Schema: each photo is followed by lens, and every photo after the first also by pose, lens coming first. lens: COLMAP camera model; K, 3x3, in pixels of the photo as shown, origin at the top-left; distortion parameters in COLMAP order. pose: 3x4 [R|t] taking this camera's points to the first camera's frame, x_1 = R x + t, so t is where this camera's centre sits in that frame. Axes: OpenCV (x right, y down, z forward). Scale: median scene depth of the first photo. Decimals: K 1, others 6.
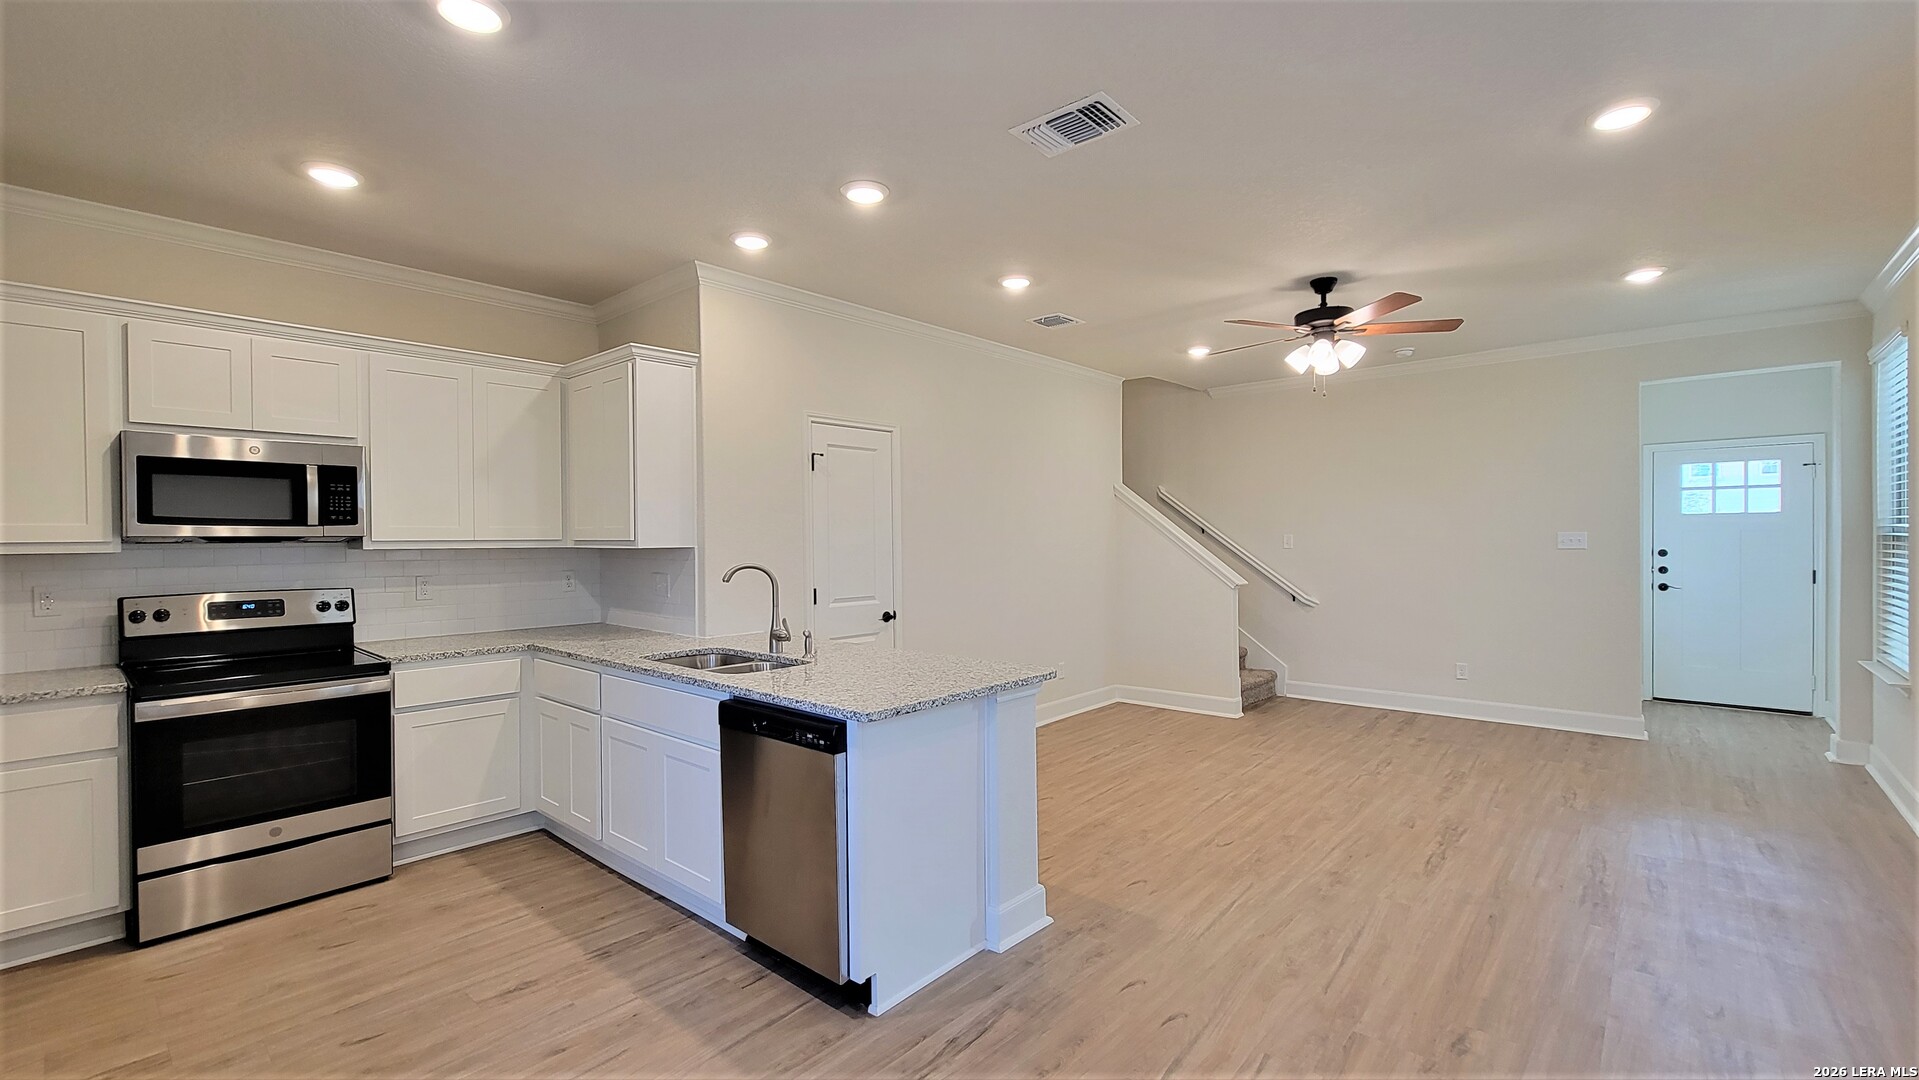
lens RADIAL K [[791.1, 0, 947.4], [0, 791.1, 544.6], [0, 0, 1]] dist [0.001301, 0.000106]
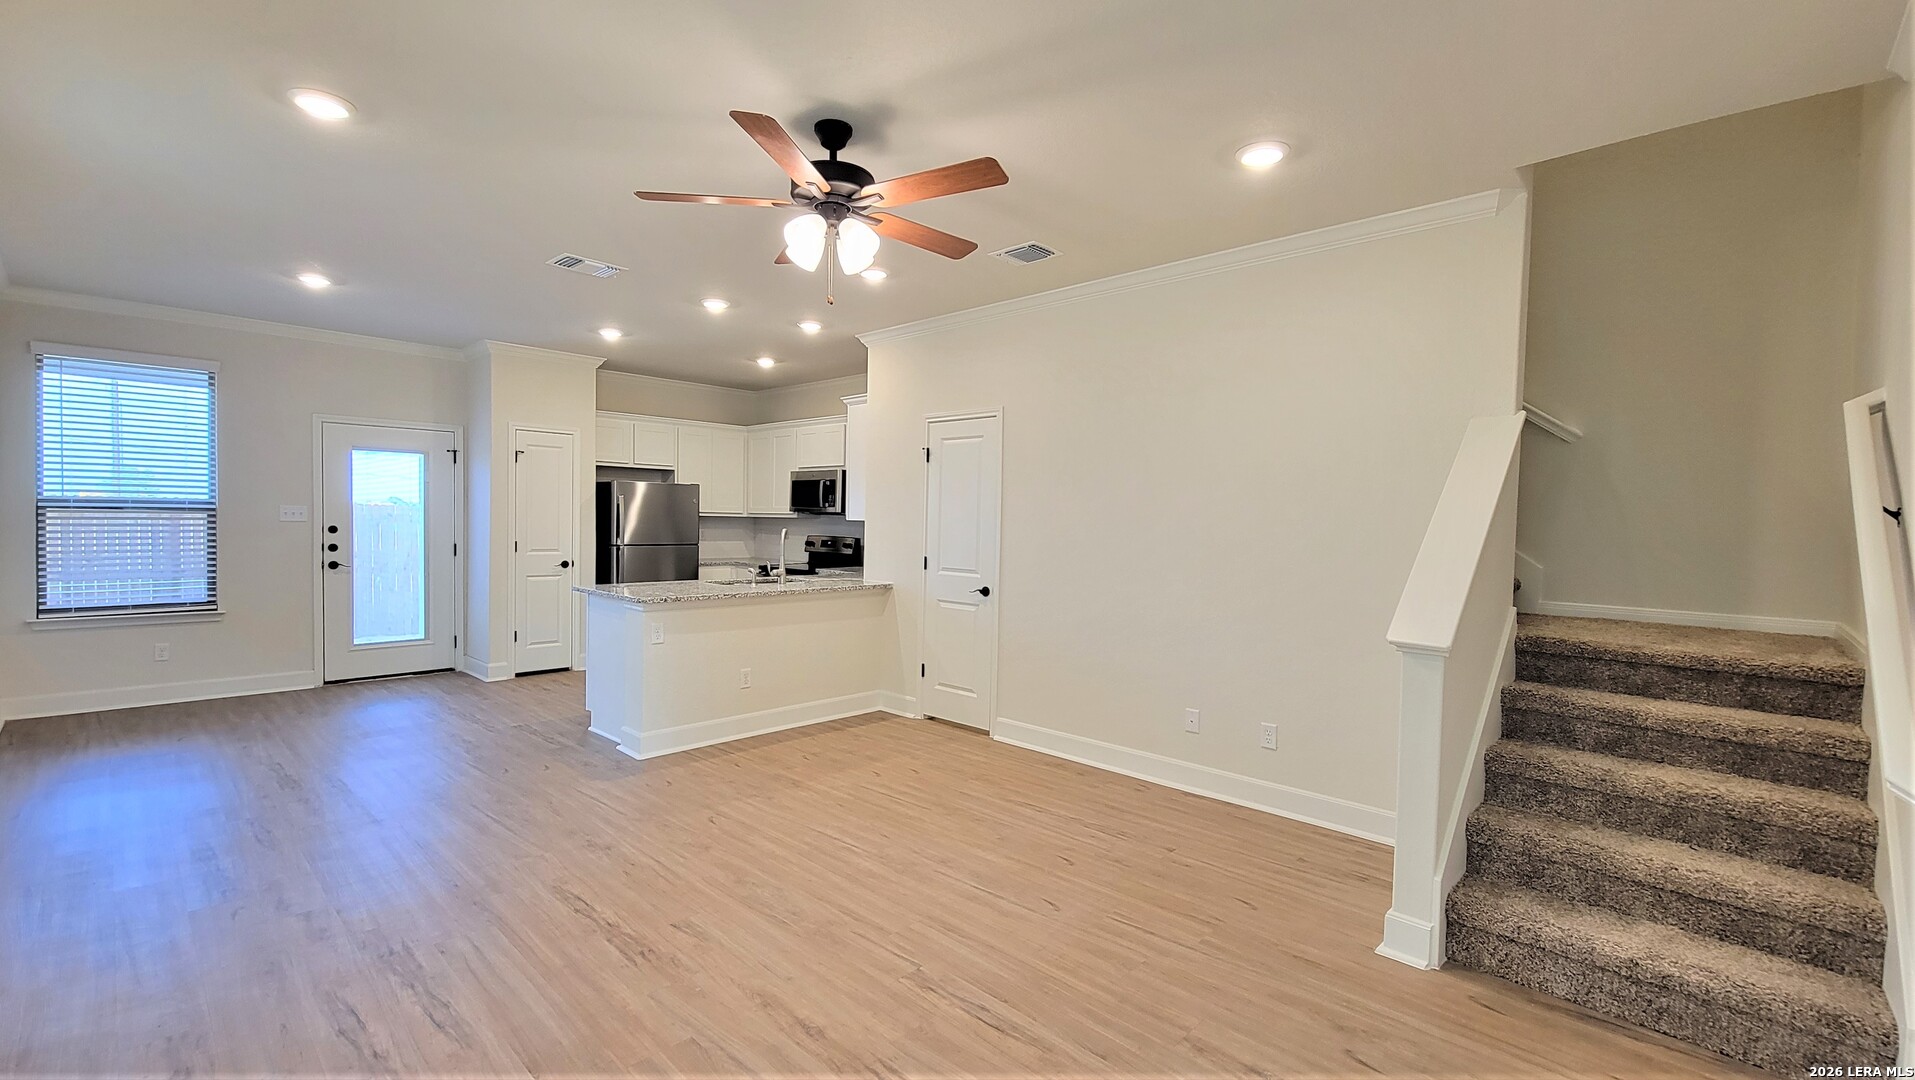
lens RADIAL K [[789.5, 0, 945.4], [0, 789.5, 544.6], [0, 0, 1]] dist [0.001301, 0.000106]
pose [[-0.015085, 0.041236, -0.999036, 1.139376], [-0.026863, 0.998772, 0.041631, -0.017452], [0.999525, 0.027465, -0.013959, 1.111129]]
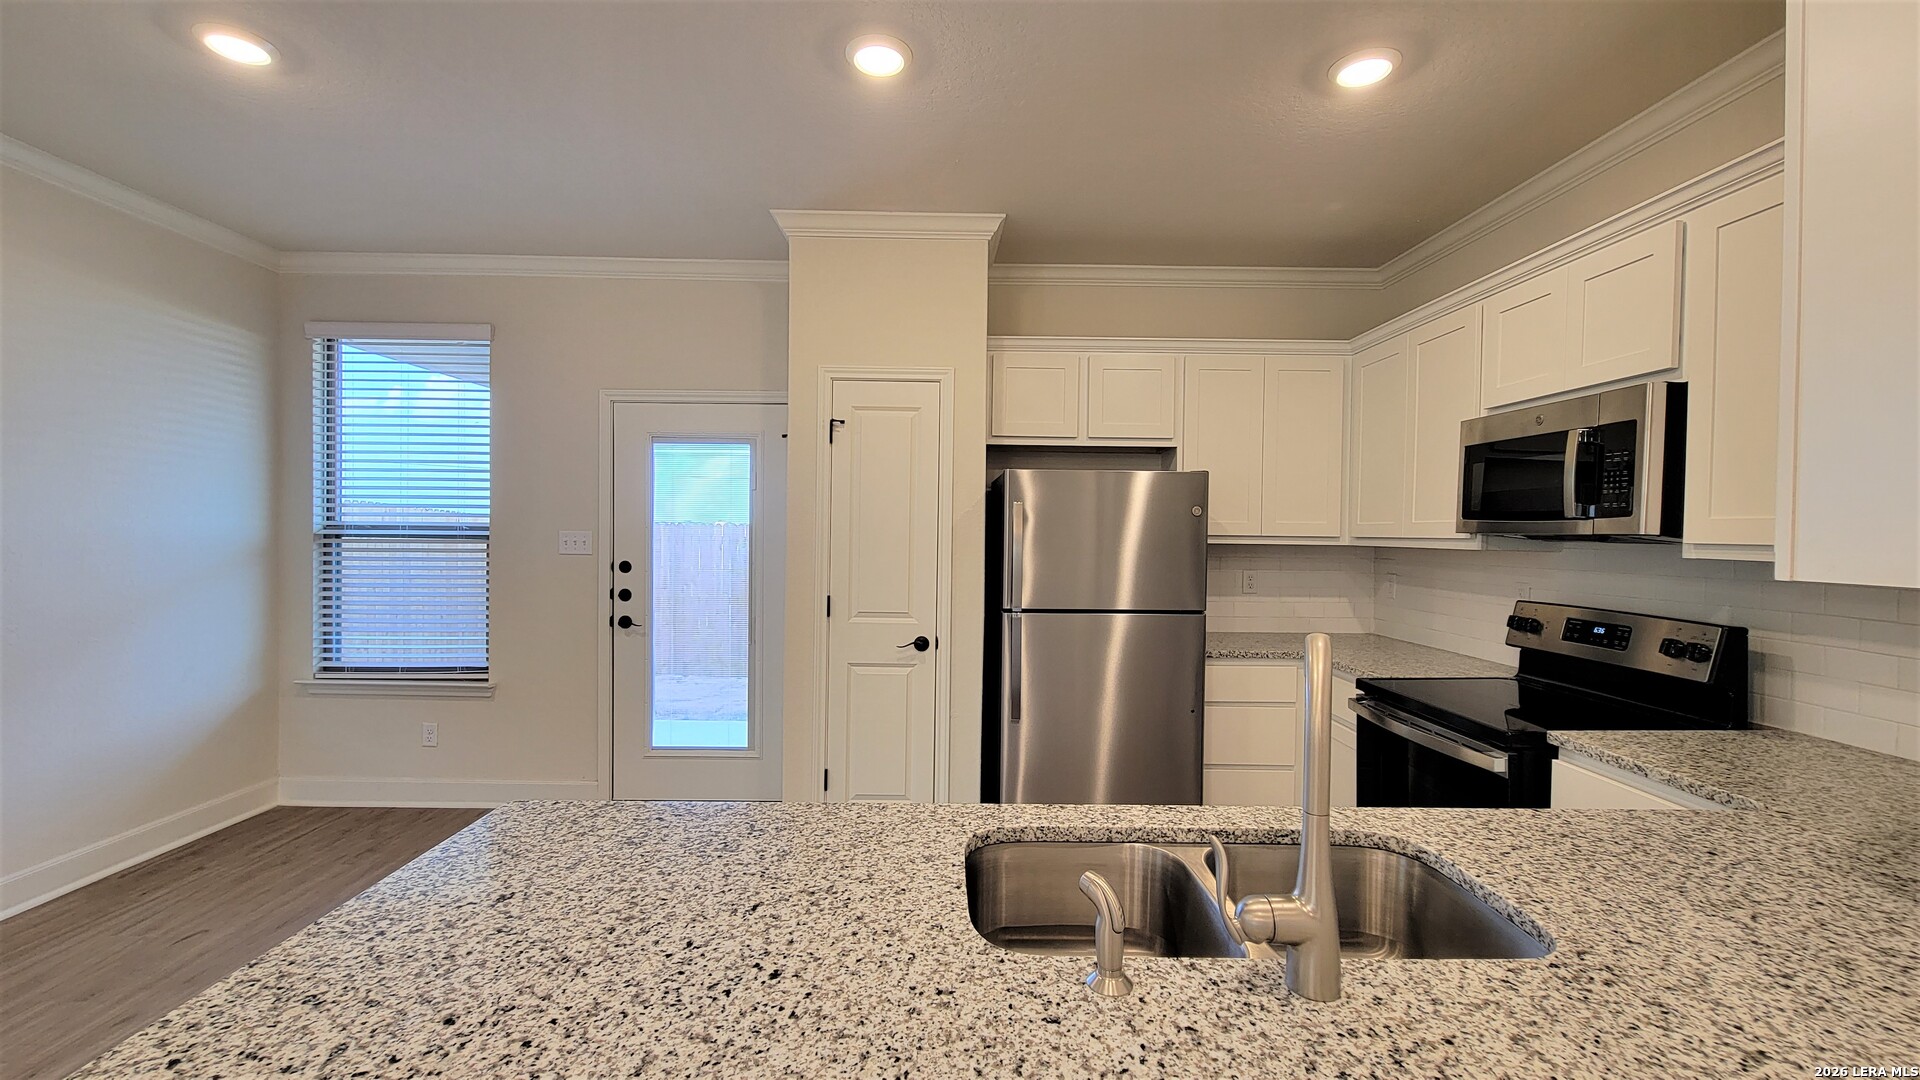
lens RADIAL K [[791.5, 0, 947.9], [0, 791.5, 544.7], [0, 0, 1]] dist [0.001301, 0.000106]
pose [[-0.726225, 0.011337, -0.687364, 0.057148], [-0.011811, 0.999511, 0.028965, -0.012768], [0.687356, 0.029154, -0.725736, 0.907253]]
